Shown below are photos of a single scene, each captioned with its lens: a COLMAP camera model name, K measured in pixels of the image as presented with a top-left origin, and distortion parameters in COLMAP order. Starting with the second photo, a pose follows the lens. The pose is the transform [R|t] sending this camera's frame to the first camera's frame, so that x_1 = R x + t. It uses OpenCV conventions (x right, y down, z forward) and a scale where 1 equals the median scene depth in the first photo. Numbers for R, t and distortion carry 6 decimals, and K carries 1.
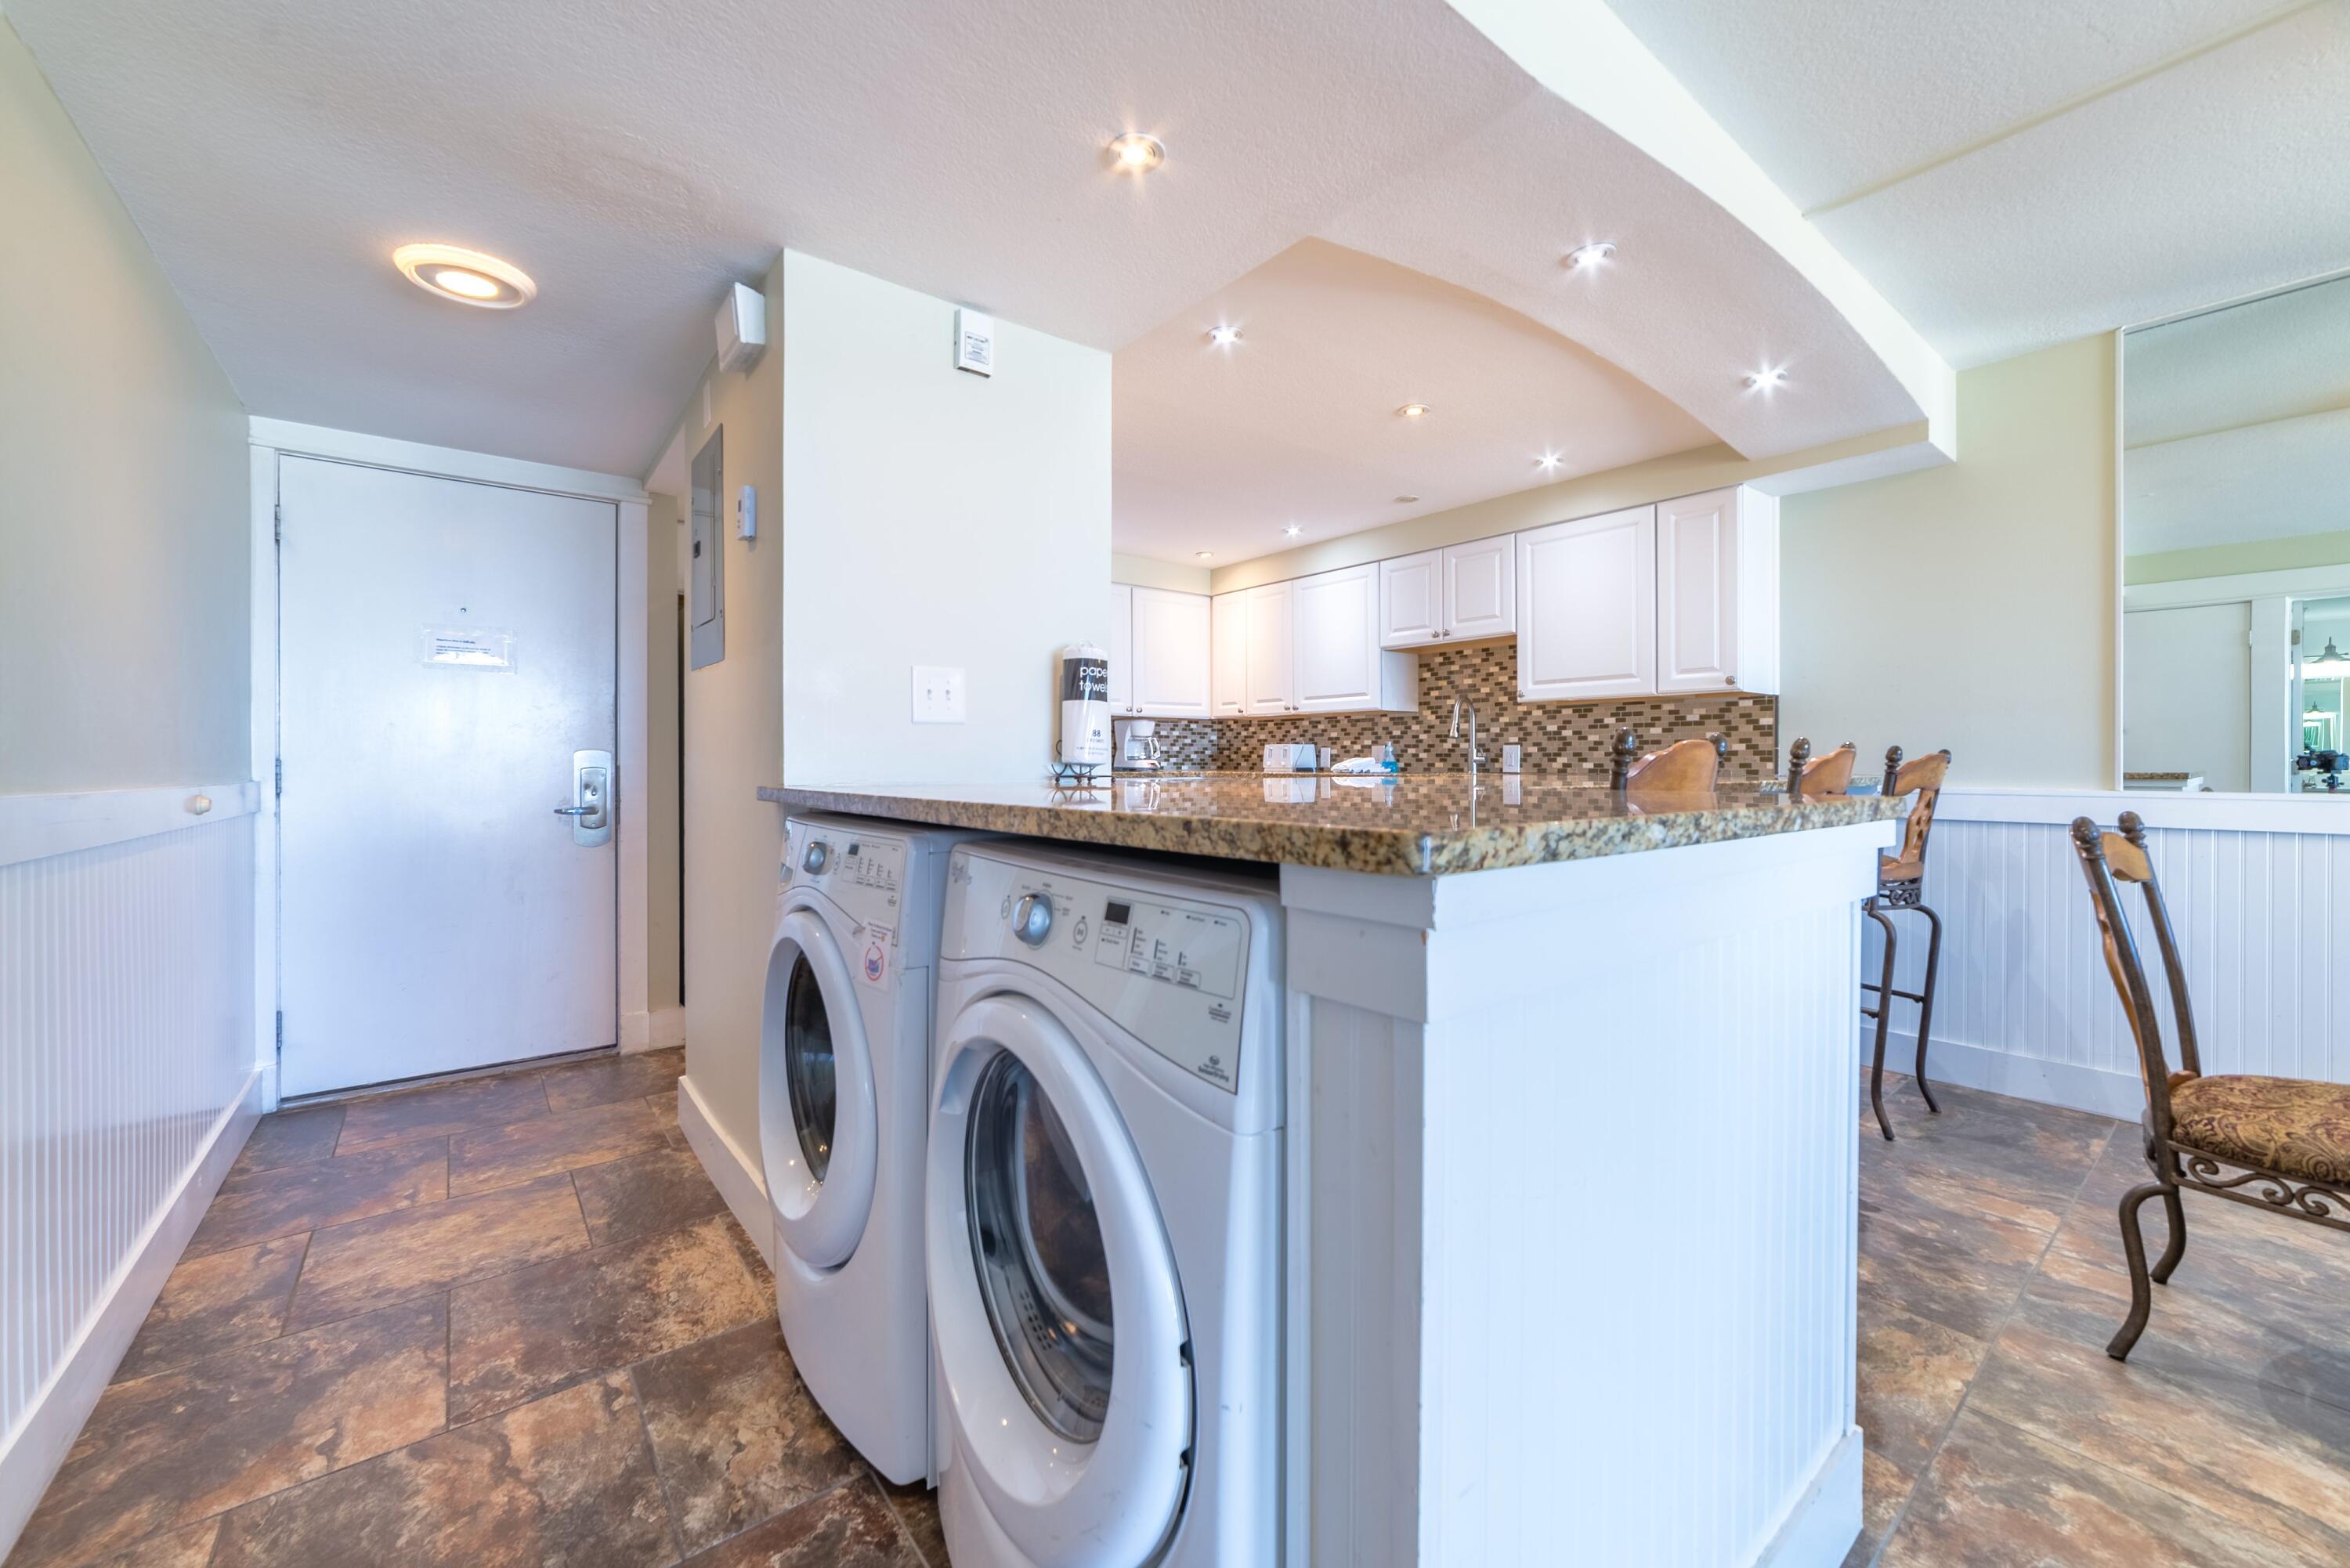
lens RADIAL K [[918.4, 0, 1190.6], [0, 918.4, 761.5], [0, 0, 1]] dist [-0.014909, 0.005261]
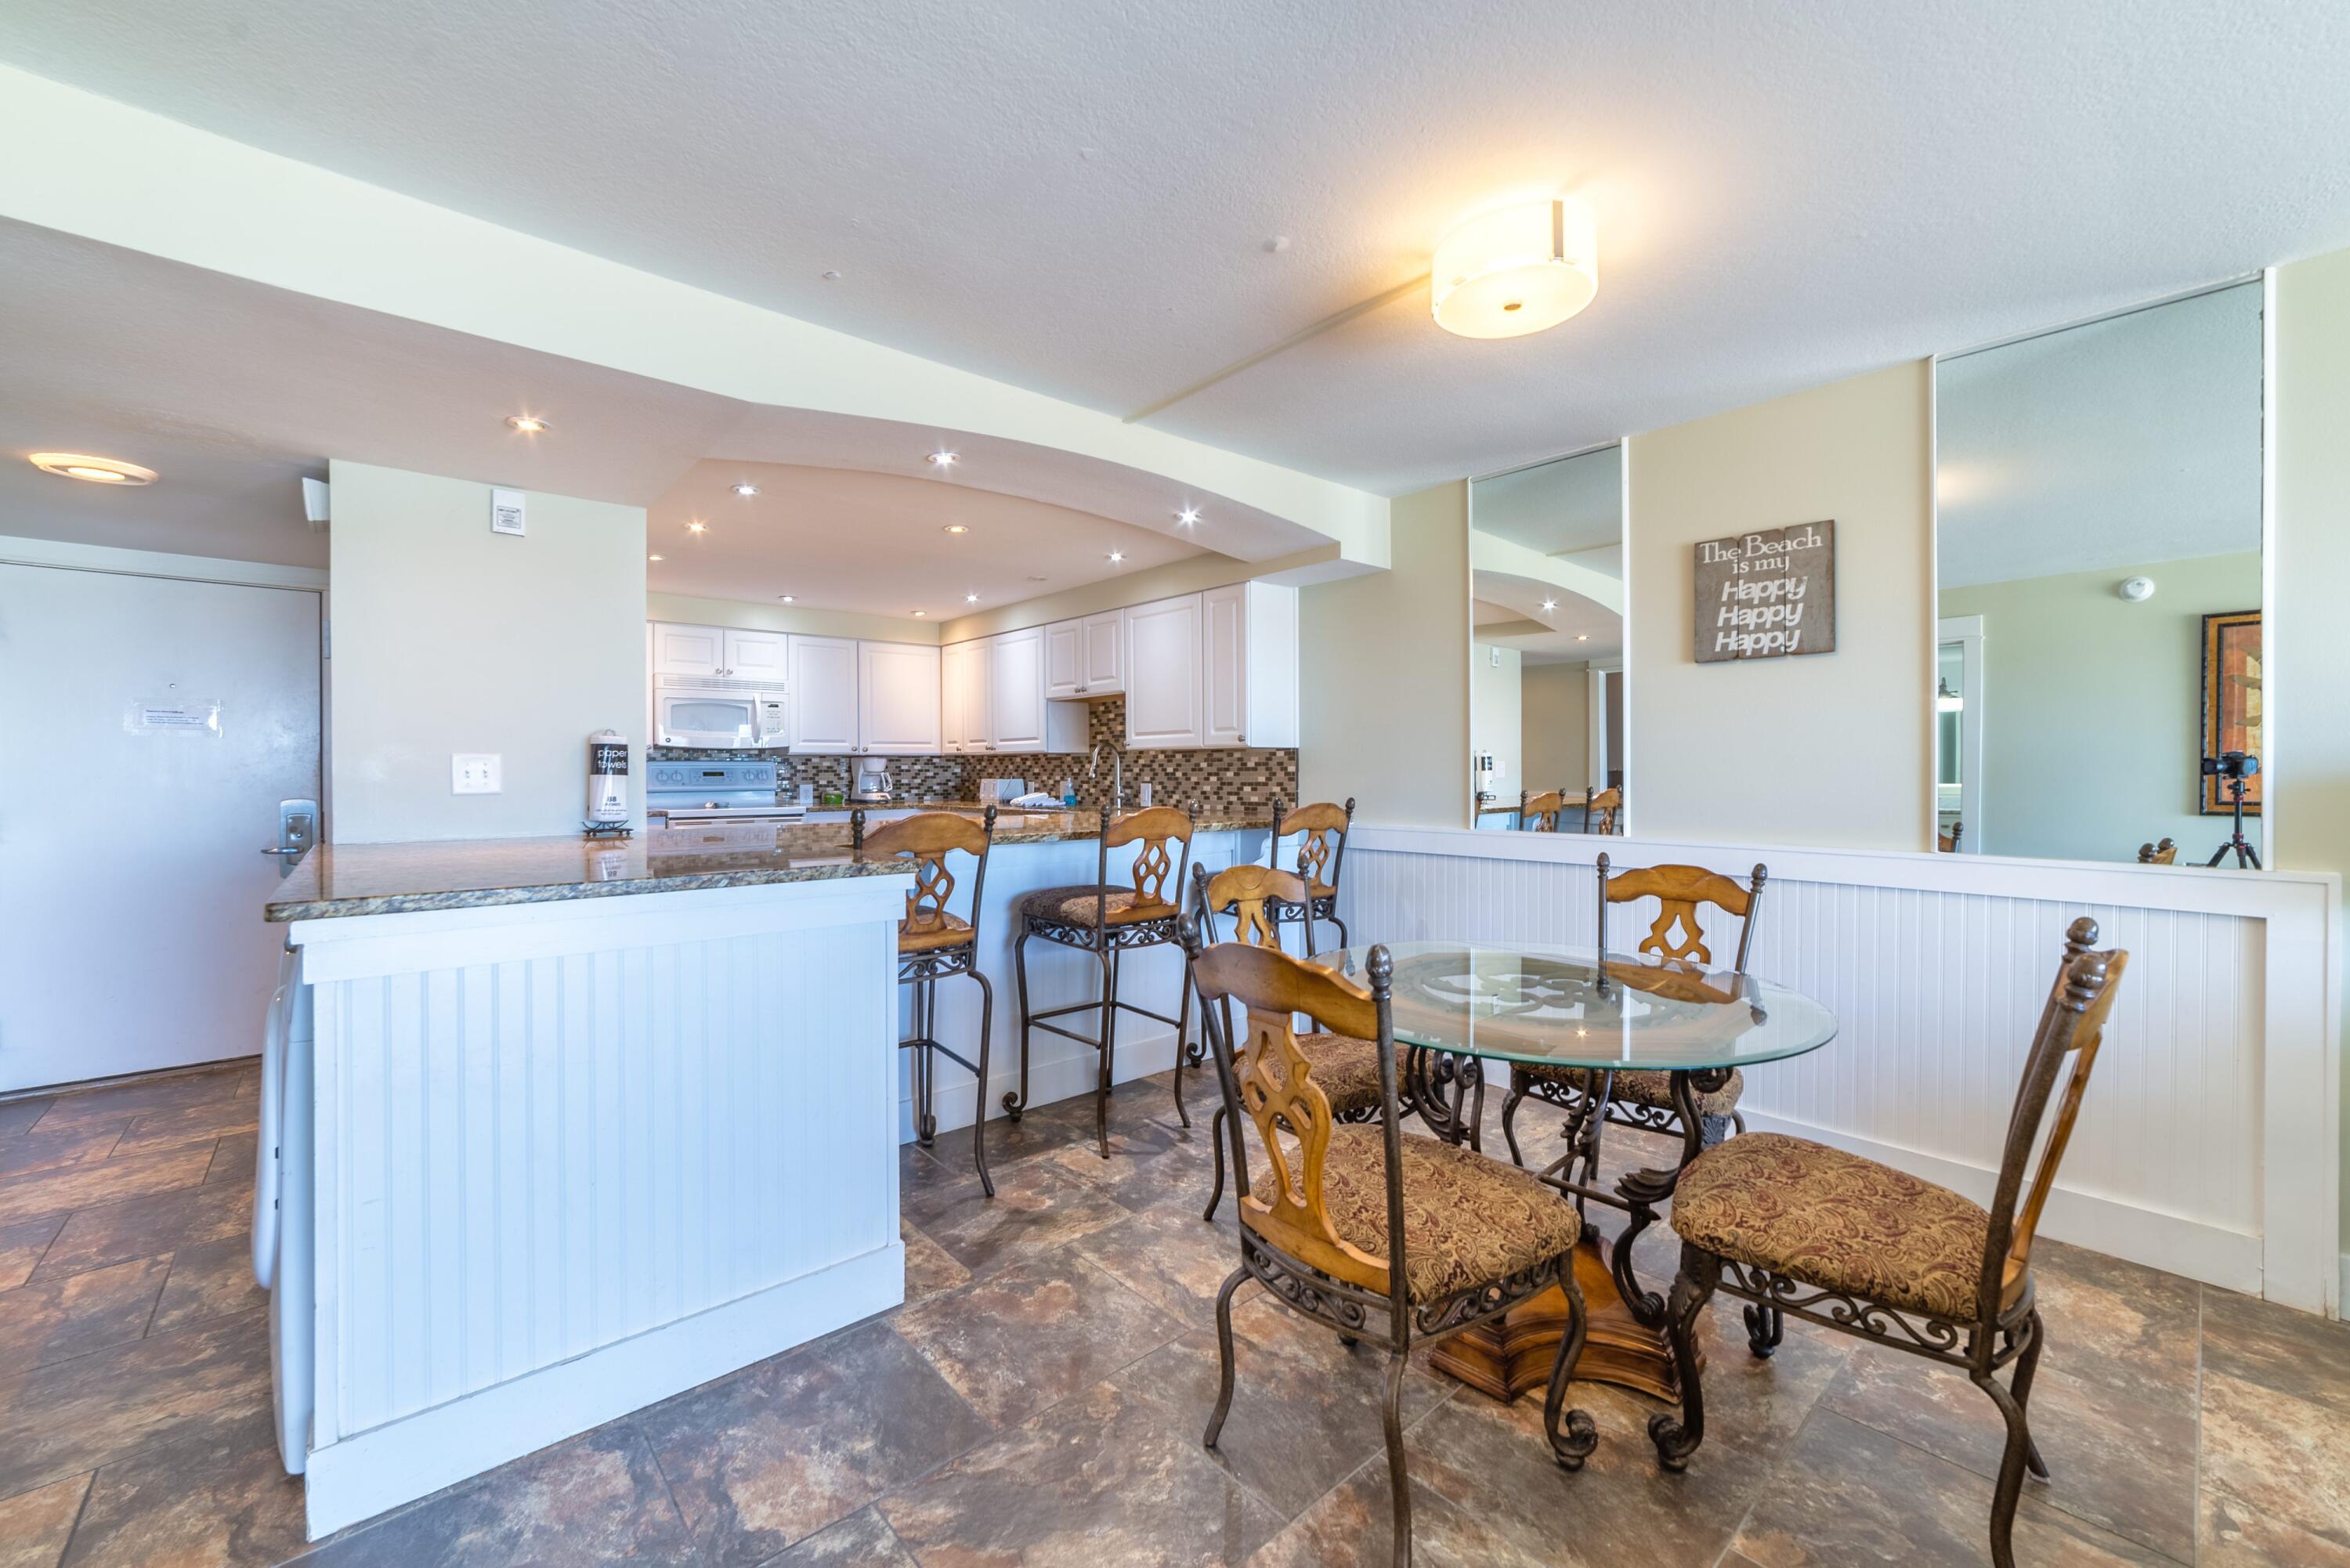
lens RADIAL K [[918.4, 0, 1154.8], [0, 918.4, 772.5], [0, 0, 1]] dist [-0.014909, 0.005261]
pose [[0.998726, -0.005454, 0.050176, 0.405886], [0.005491, 0.999985, -0.000600, -0.041864], [-0.050172, 0.000875, 0.998740, -0.246519]]
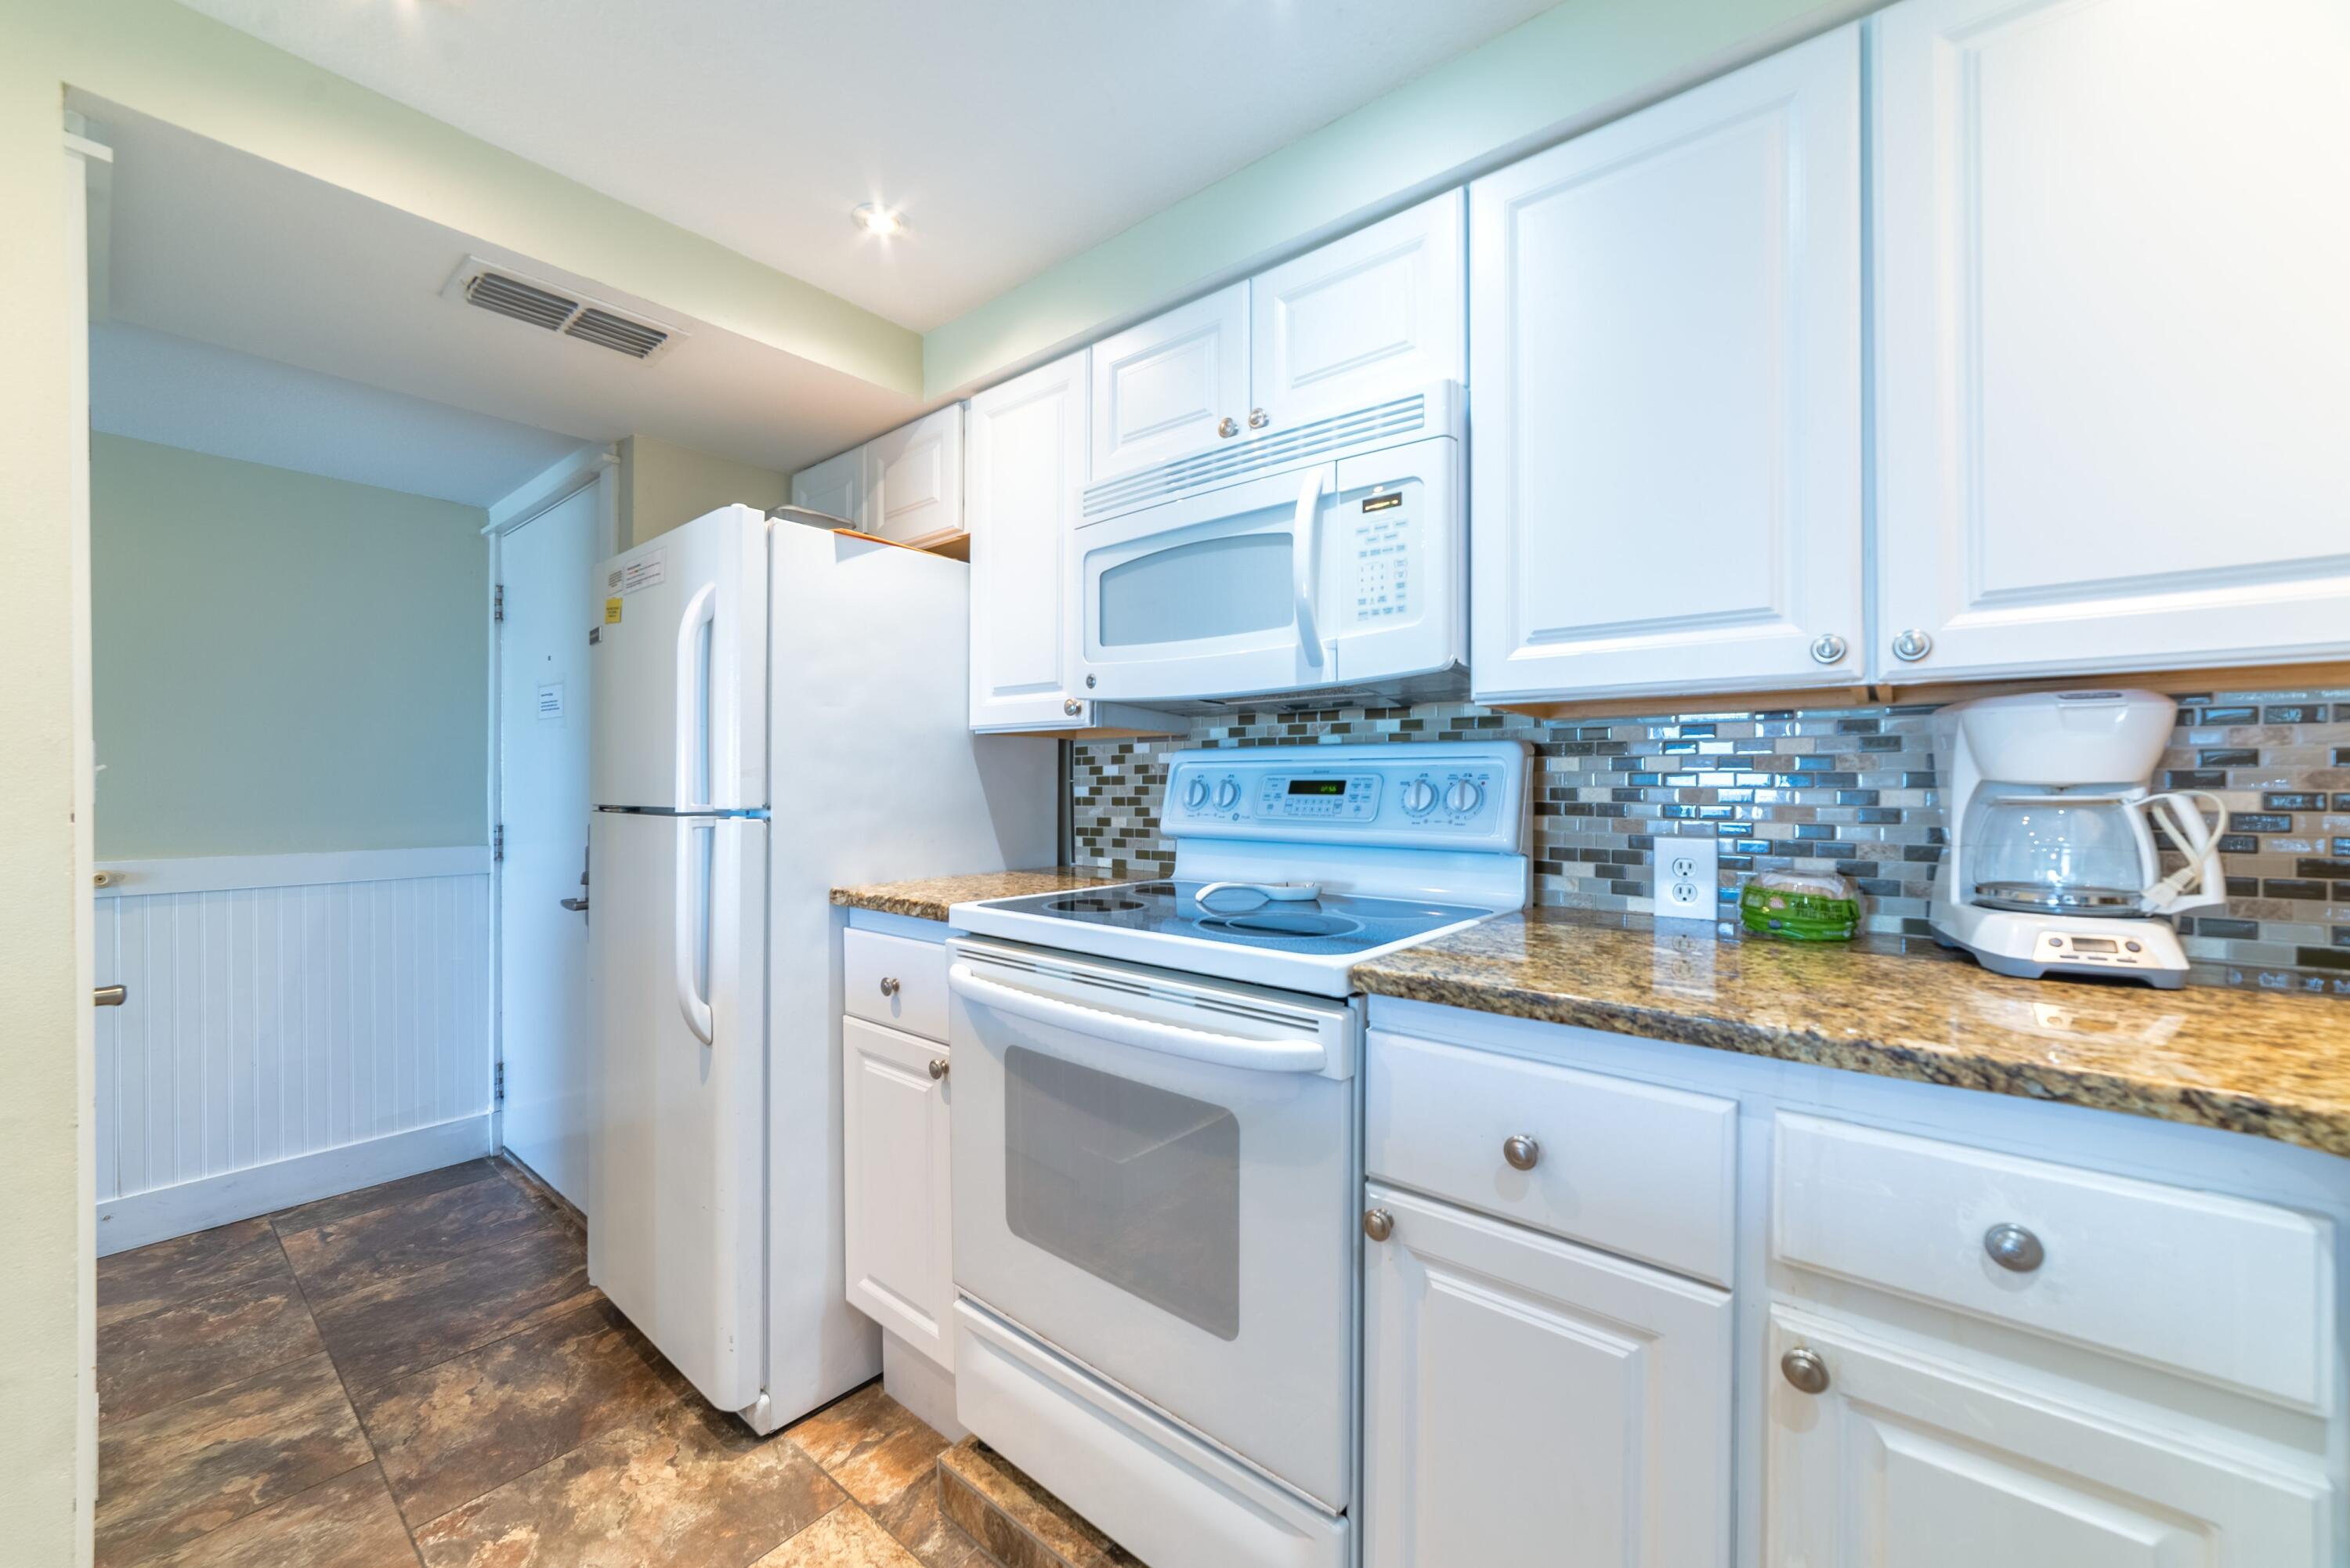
lens RADIAL K [[918.4, 0, 1164.2], [0, 918.4, 793.6], [0, 0, 1]] dist [-0.014909, 0.005261]
pose [[0.190933, 0.009846, -0.981554, 0.156734], [-0.004580, 0.999948, 0.009140, -0.045459], [0.981592, 0.002751, 0.190968, 1.366765]]
